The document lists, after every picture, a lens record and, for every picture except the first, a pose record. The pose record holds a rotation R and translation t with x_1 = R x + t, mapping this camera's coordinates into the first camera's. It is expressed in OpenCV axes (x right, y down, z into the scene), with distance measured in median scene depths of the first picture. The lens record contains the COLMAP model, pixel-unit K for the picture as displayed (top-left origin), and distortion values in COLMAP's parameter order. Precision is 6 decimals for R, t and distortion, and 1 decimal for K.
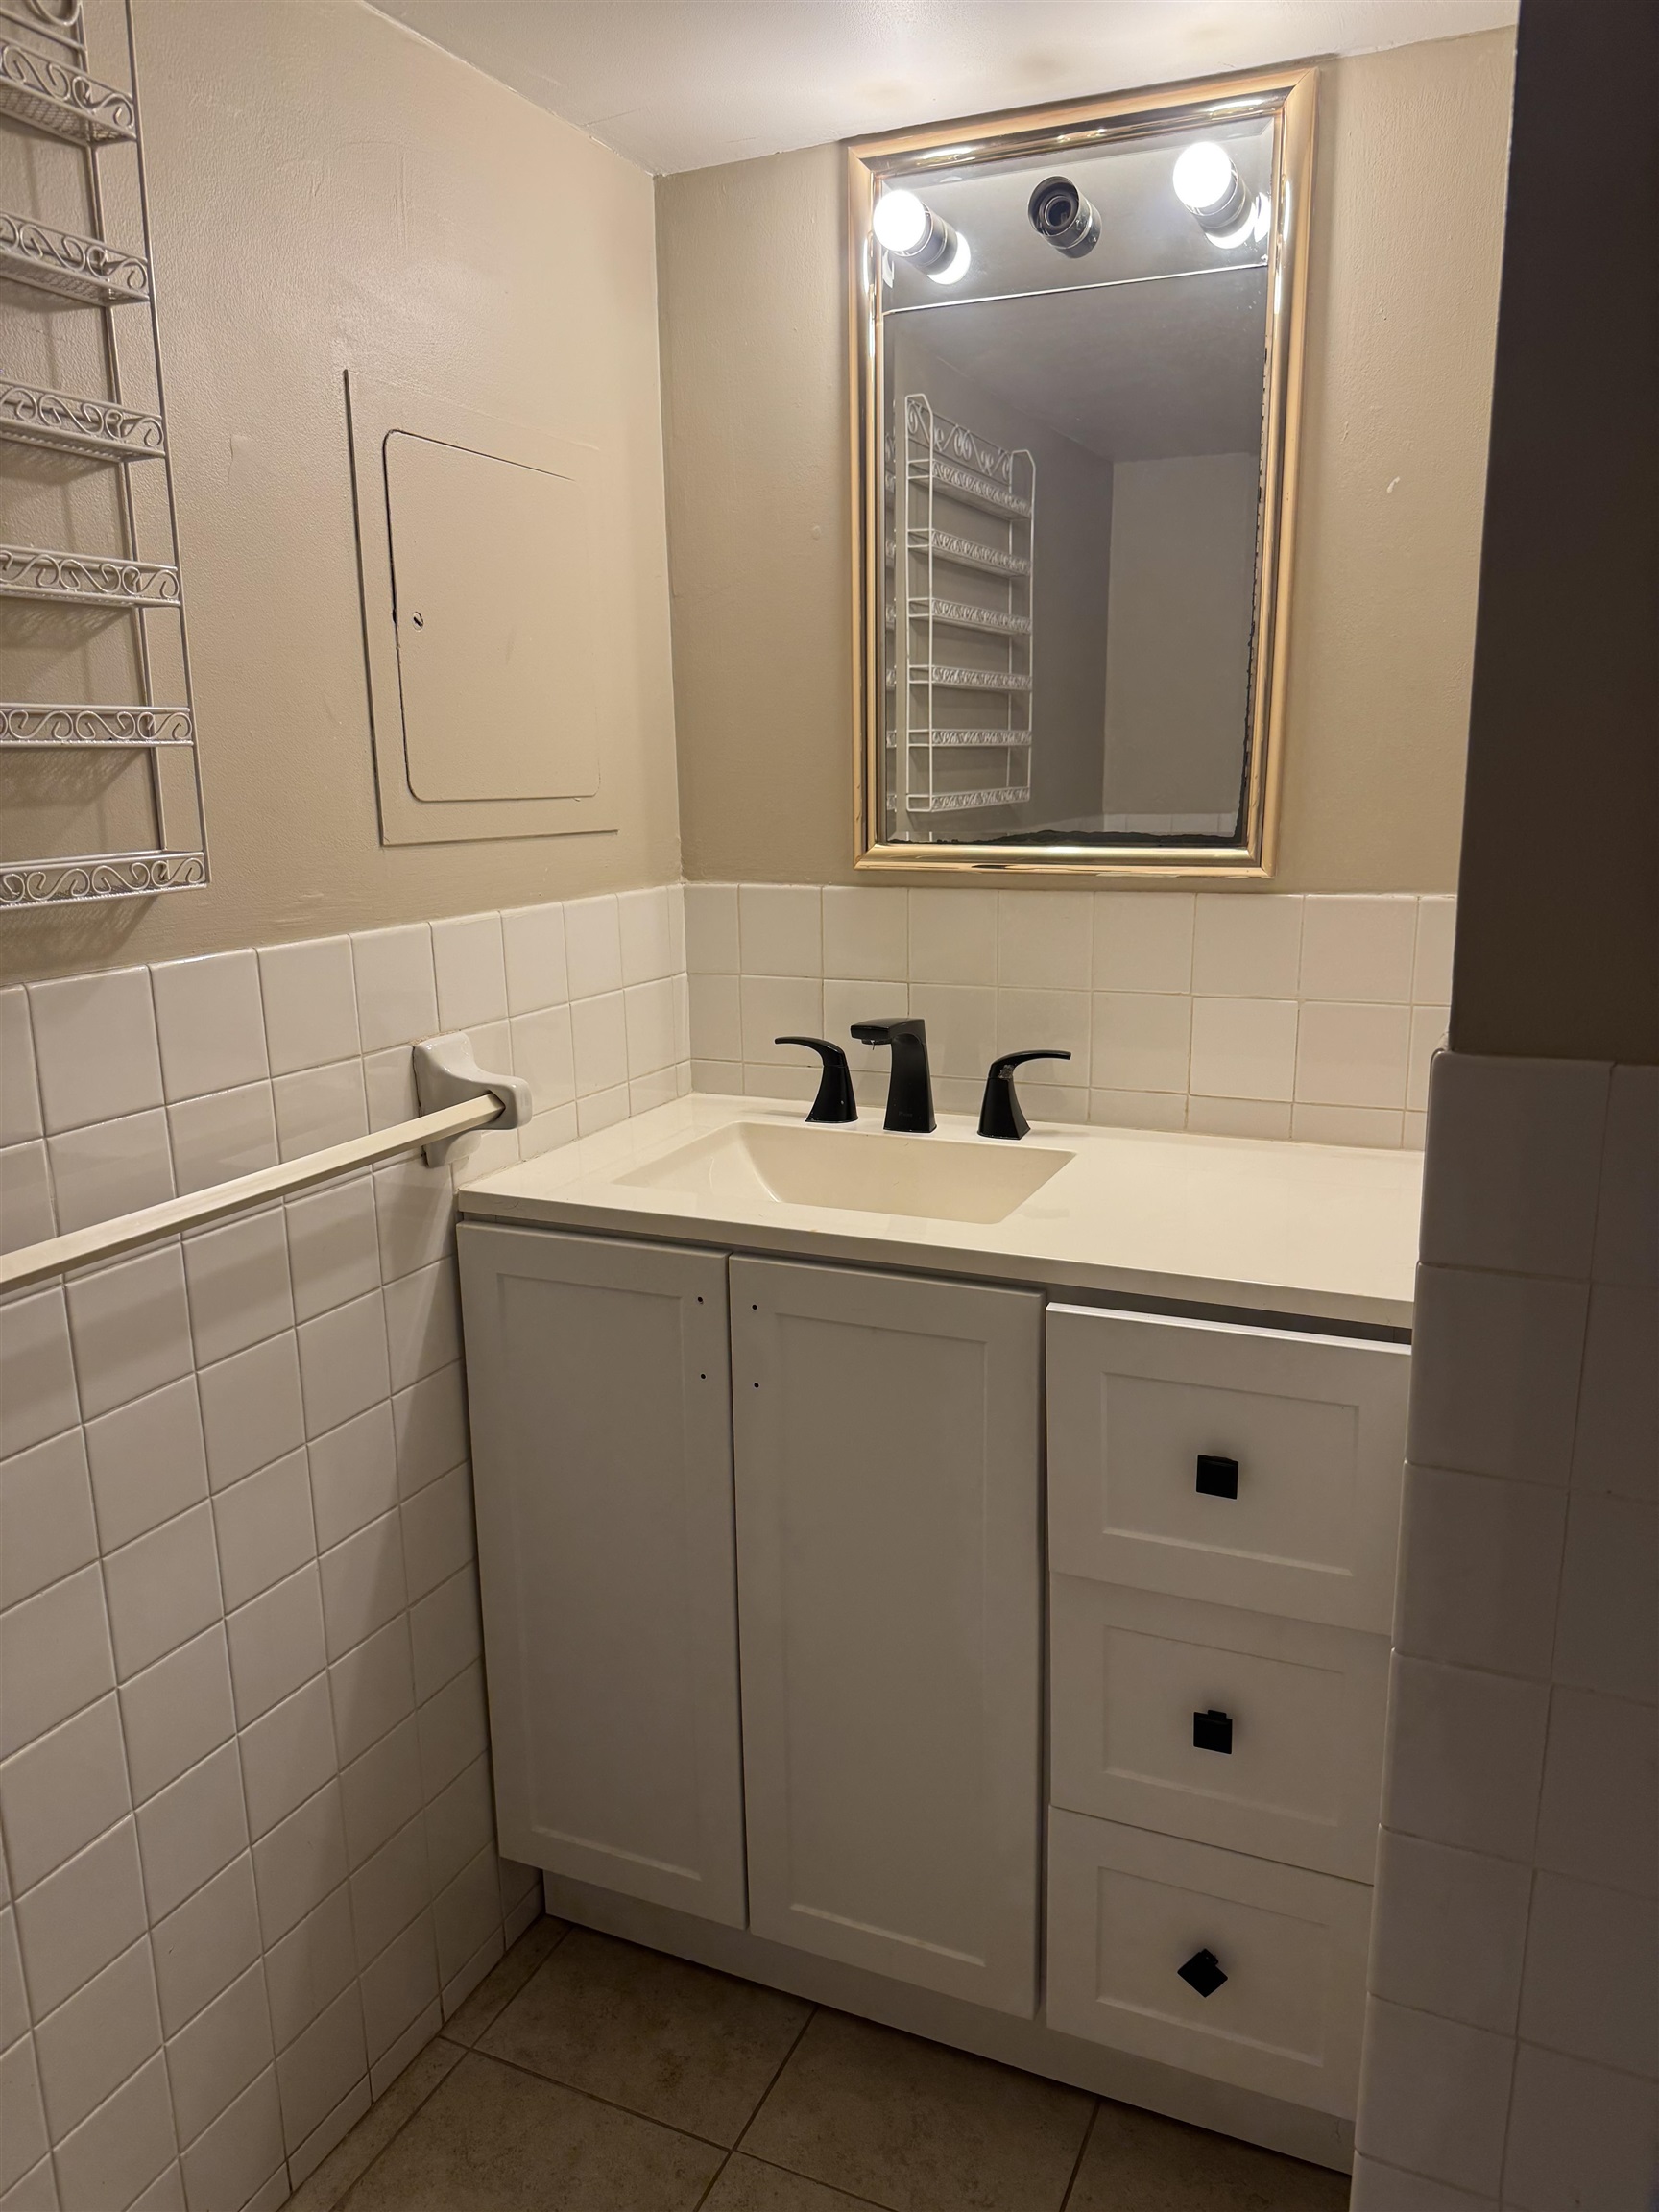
lens RADIAL K [[1562.9, 0, 834.6], [0, 1562.9, 1097.4], [0, 0, 1]] dist [-0.001067, -0.023347]
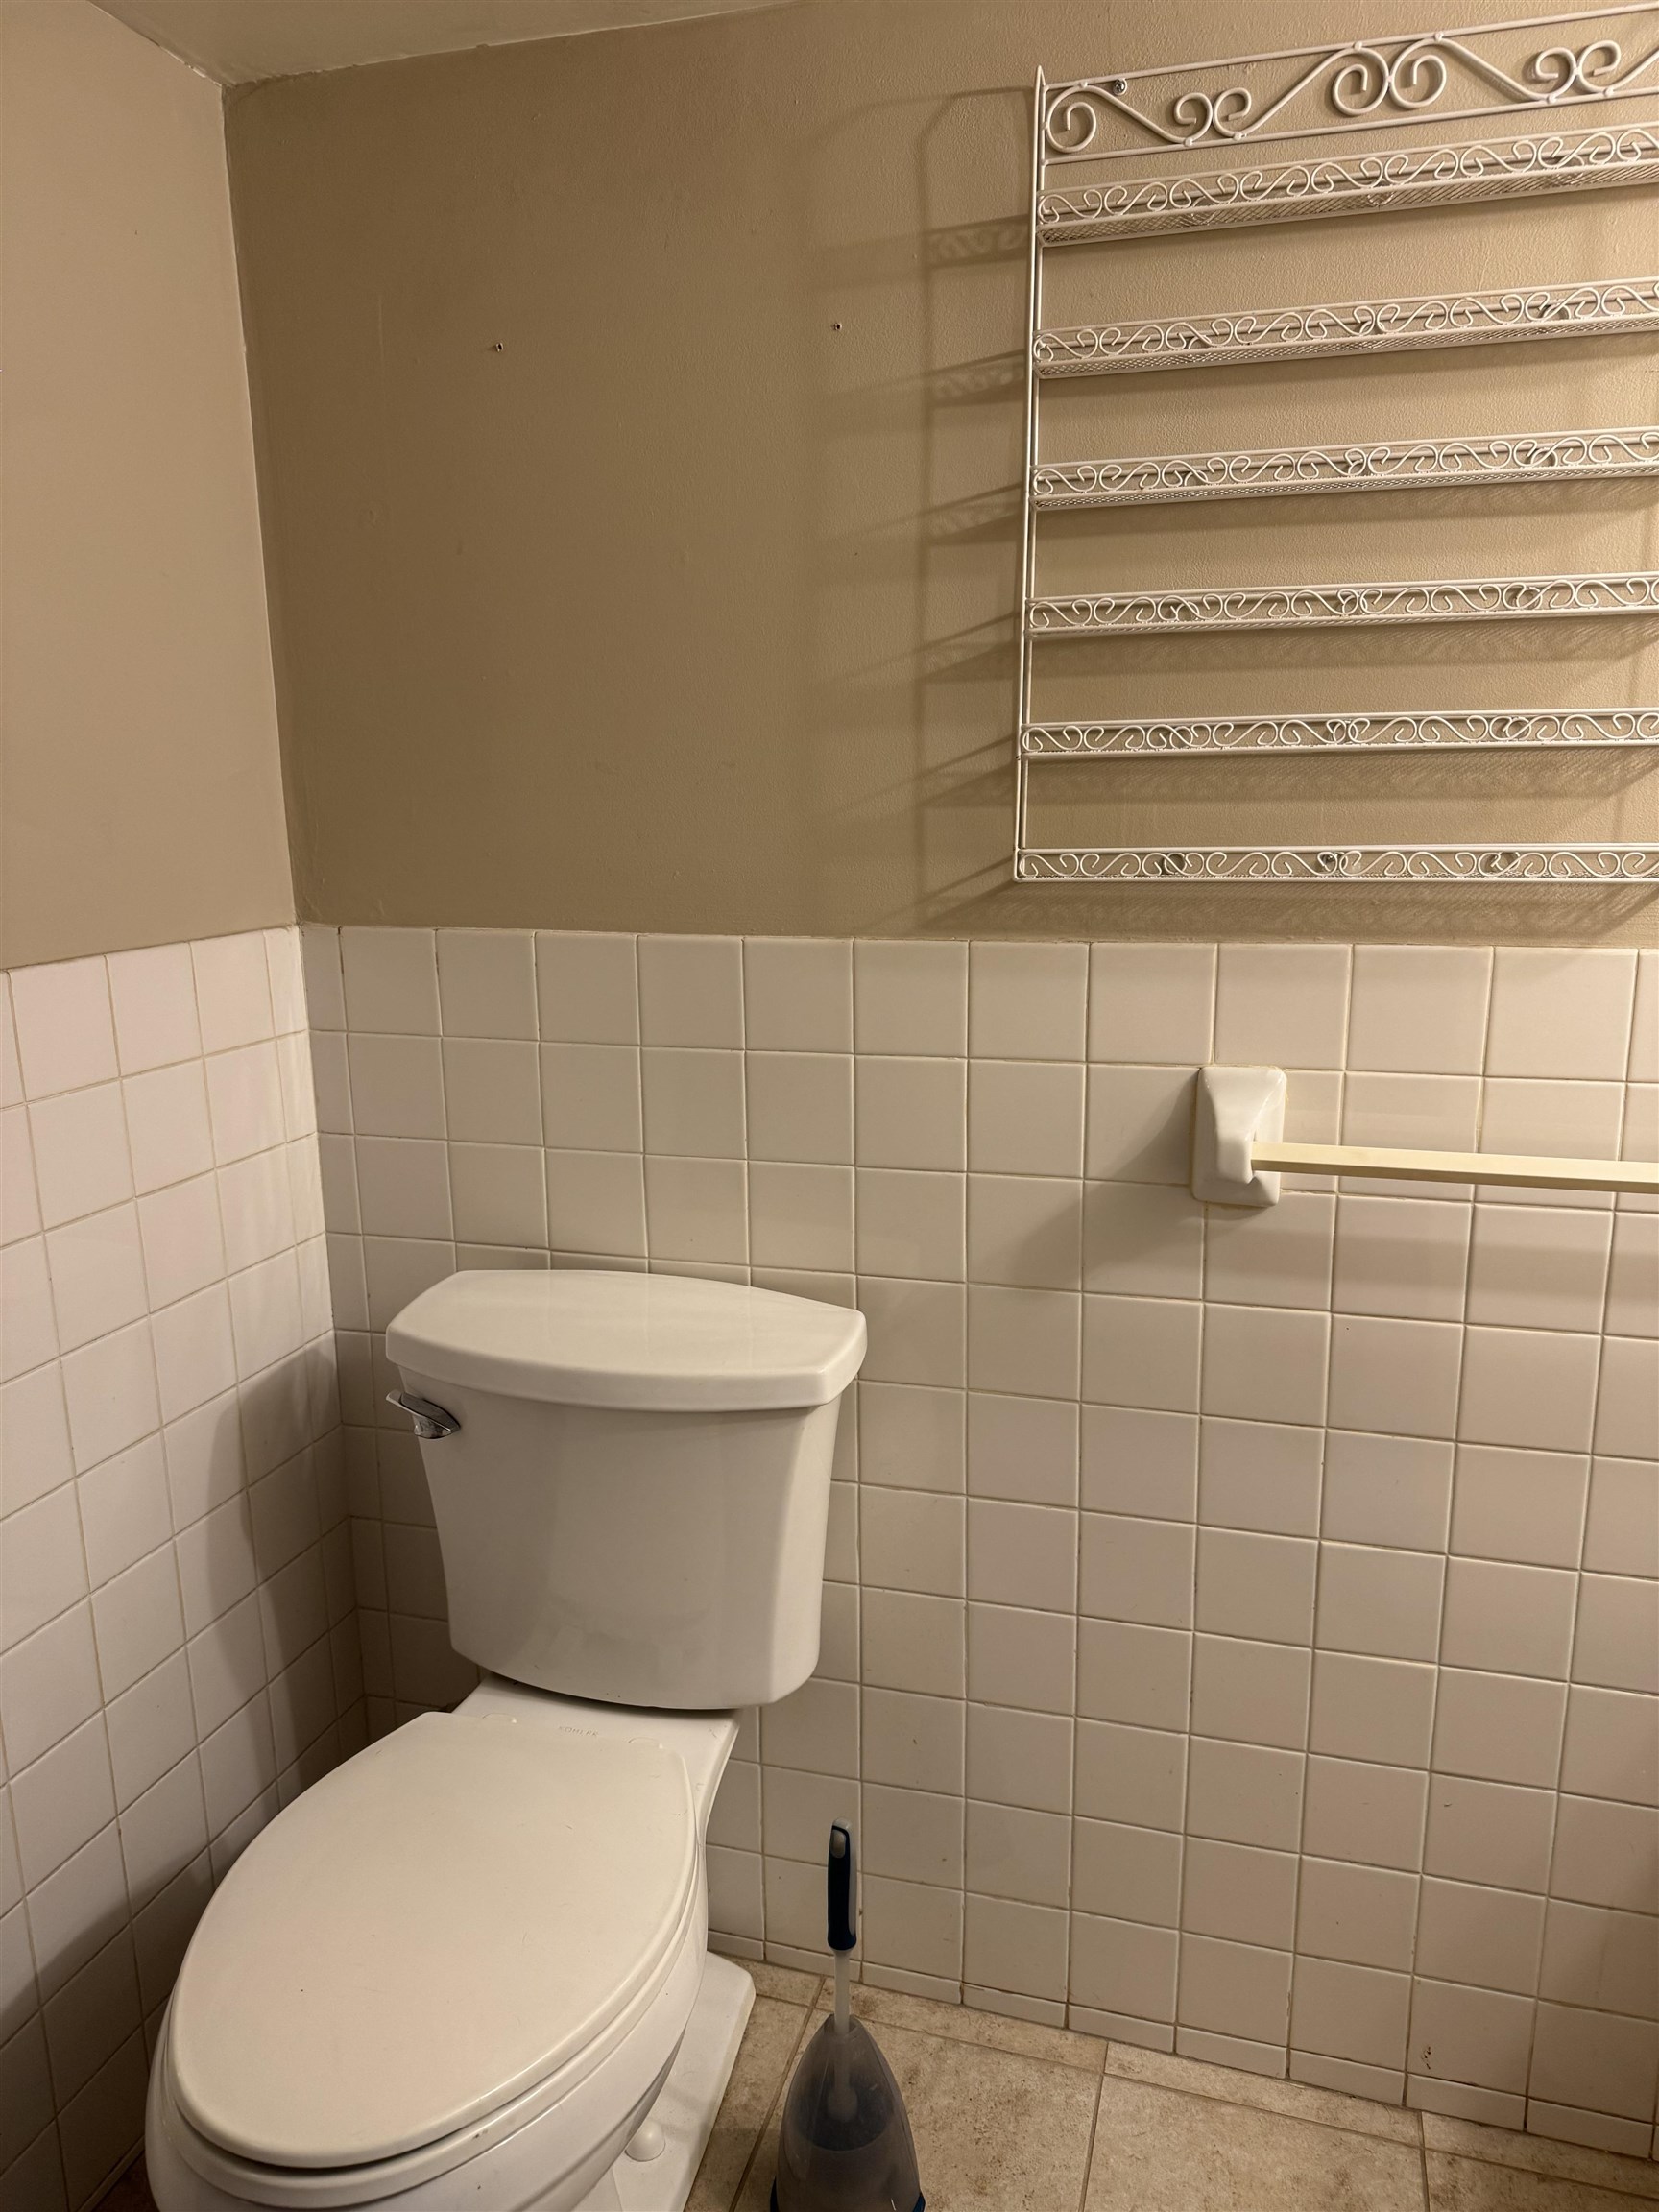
lens RADIAL K [[1562.9, 0, 830.6], [0, 1562.9, 1117.8], [0, 0, 1]] dist [-0.001067, -0.023347]
pose [[0.126274, 0.218010, -0.967743, 0.584442], [-0.204004, 0.960407, 0.189738, -0.068204], [0.970792, 0.173464, 0.165750, 0.325974]]
